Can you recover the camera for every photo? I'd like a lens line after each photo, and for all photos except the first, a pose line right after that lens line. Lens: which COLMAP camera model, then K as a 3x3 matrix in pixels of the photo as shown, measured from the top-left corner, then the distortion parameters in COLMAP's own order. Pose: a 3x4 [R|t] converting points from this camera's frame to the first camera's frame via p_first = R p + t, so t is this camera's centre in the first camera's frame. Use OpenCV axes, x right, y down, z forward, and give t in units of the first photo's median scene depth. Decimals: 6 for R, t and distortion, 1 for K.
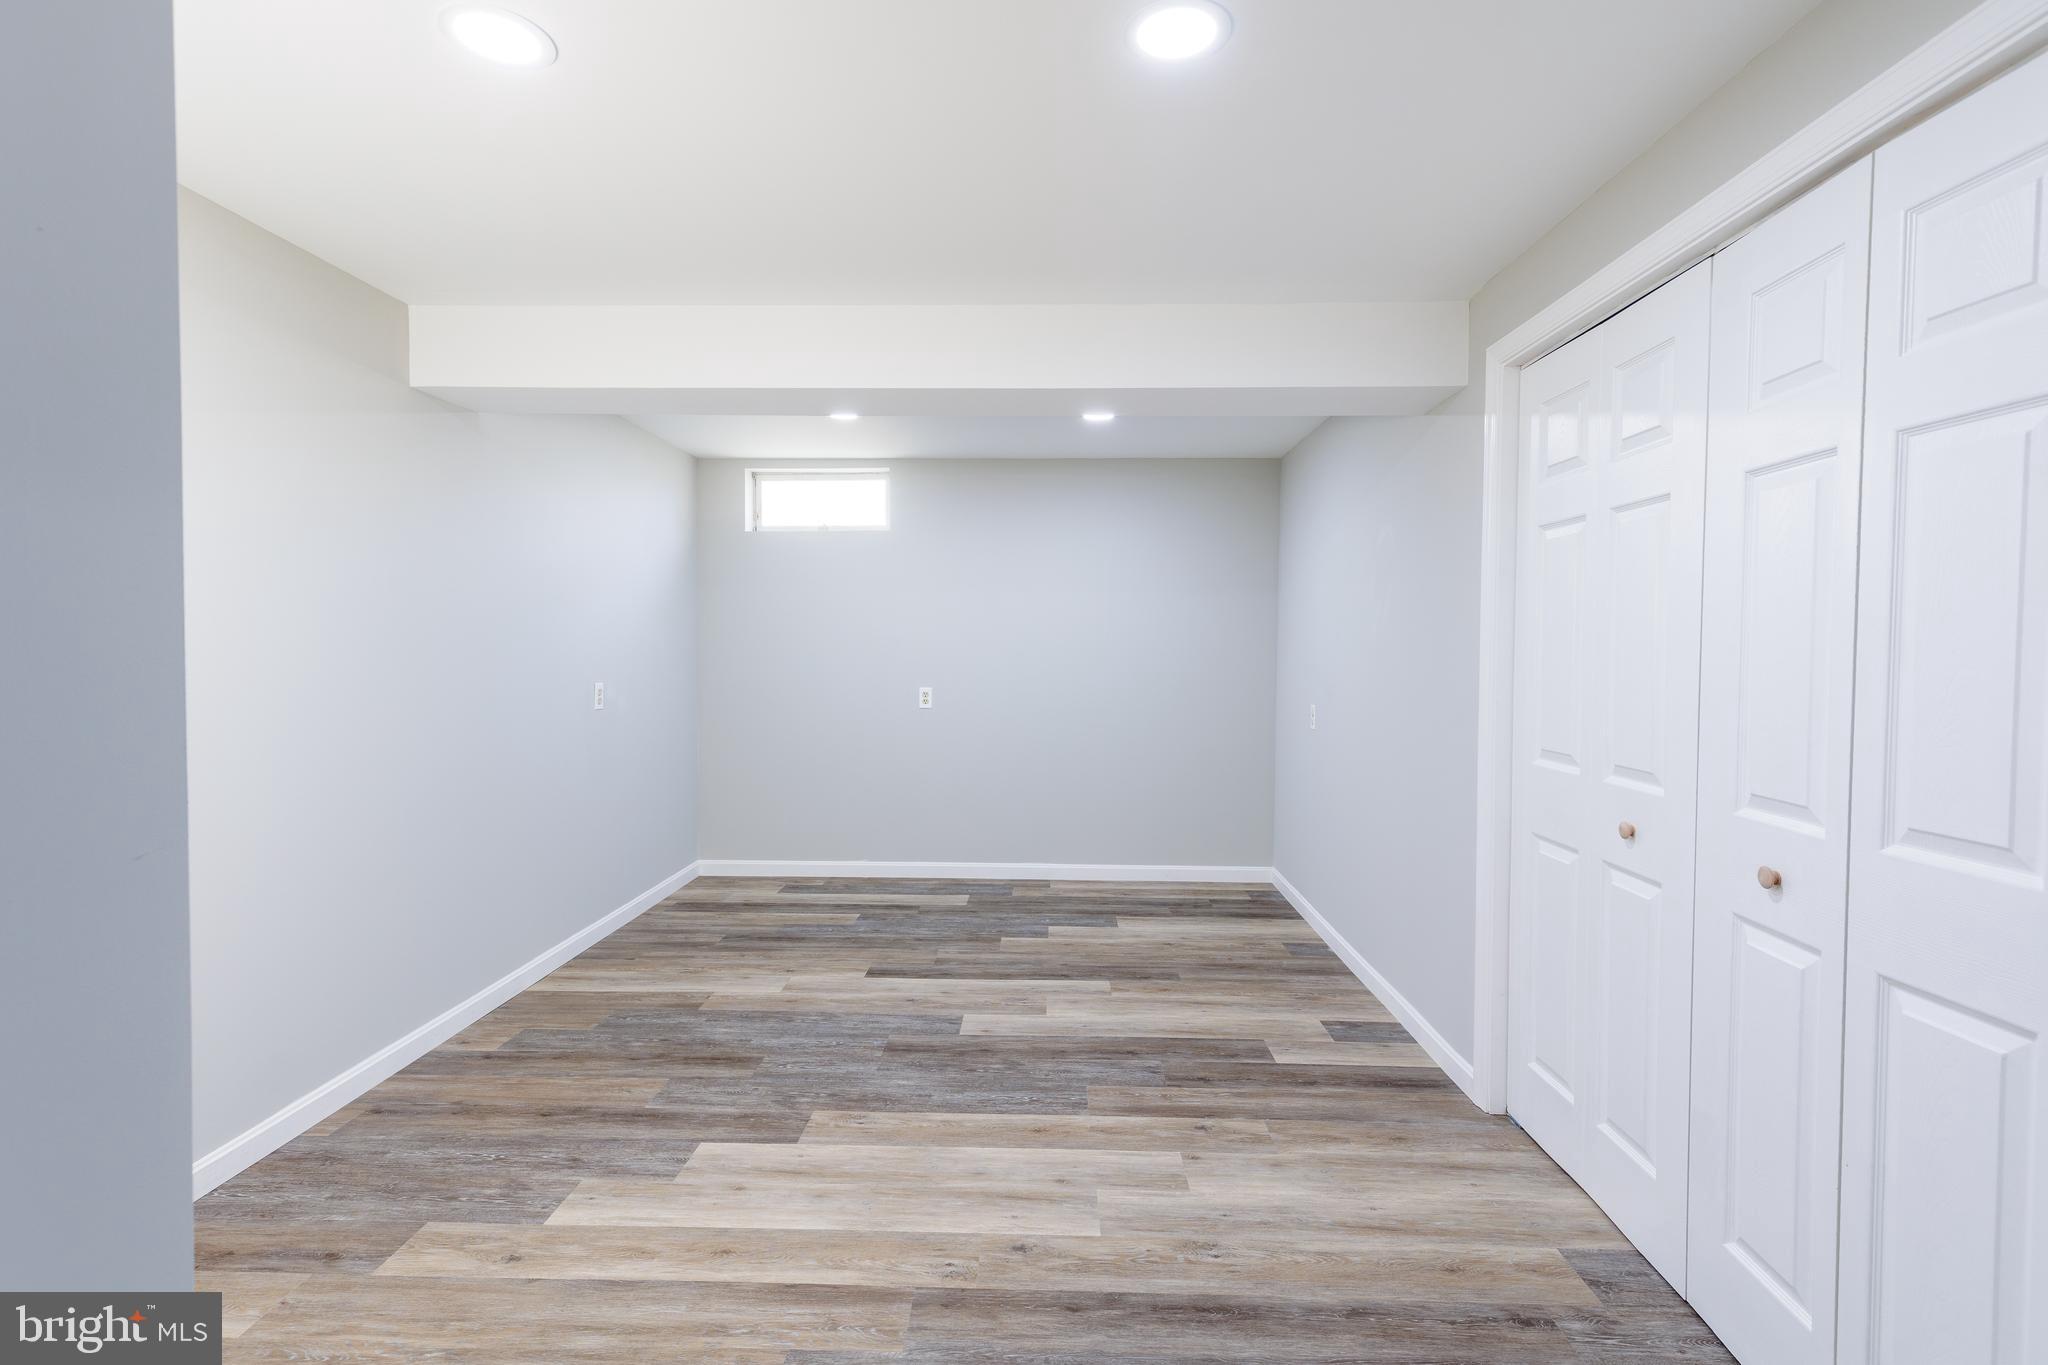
lens RADIAL K [[926.1, 0, 1009.4], [0, 926.1, 679.5], [0, 0, 1]] dist [0.007607, -0.001511]
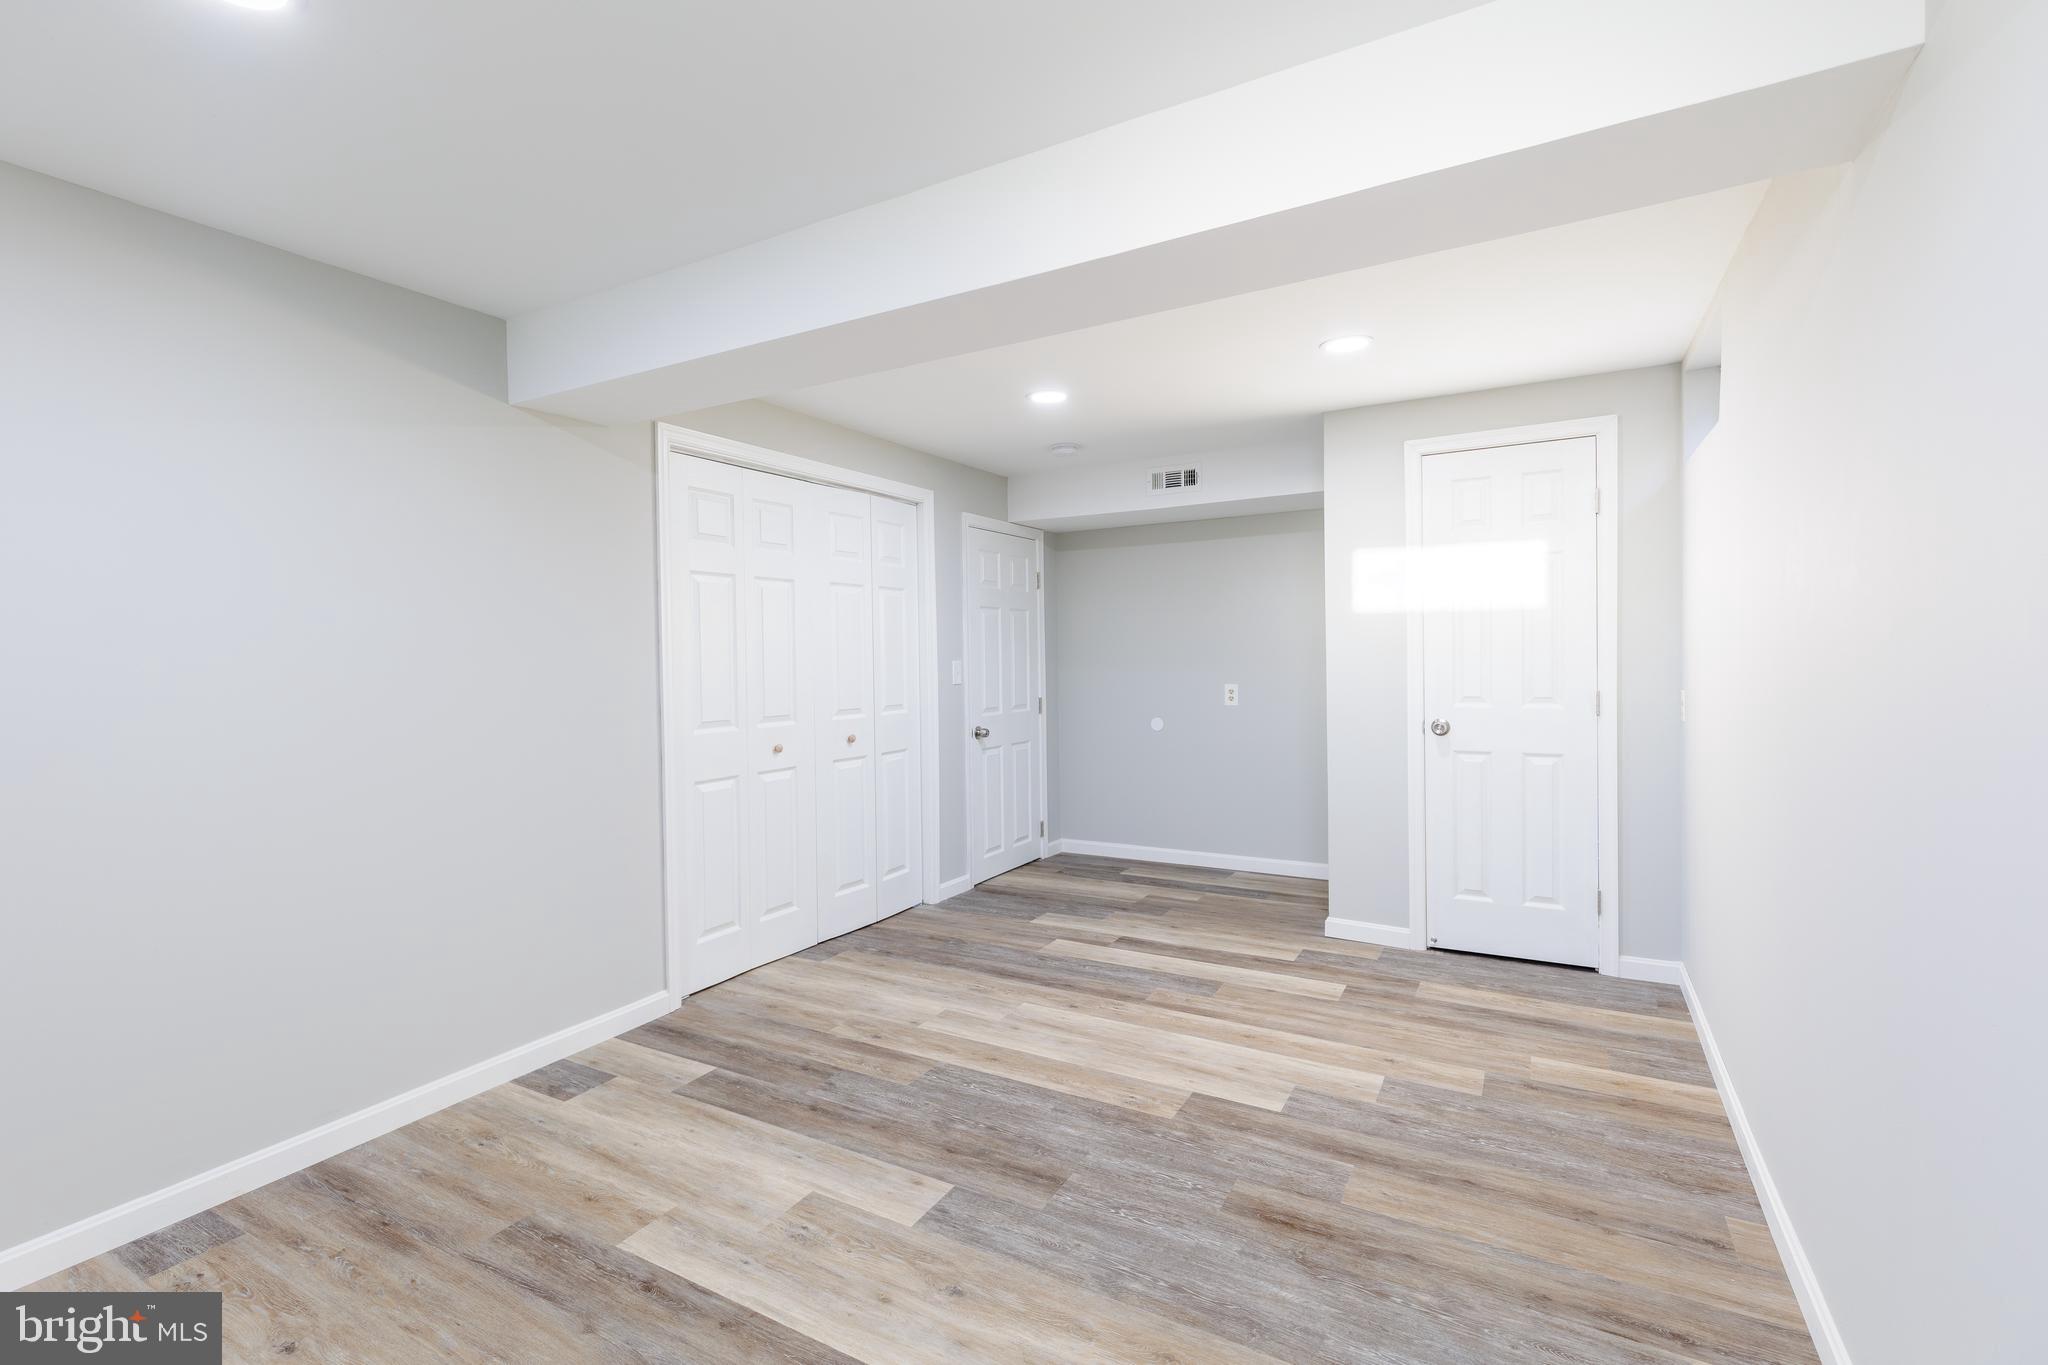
lens RADIAL K [[926.1, 0, 1024.4], [0, 926.1, 676.7], [0, 0, 1]] dist [0.007607, -0.001511]
pose [[-0.889171, -0.005095, 0.457547, -0.526862], [0.024228, 0.998011, 0.058196, -0.067300], [-0.456934, 0.062831, -0.887279, 1.941789]]
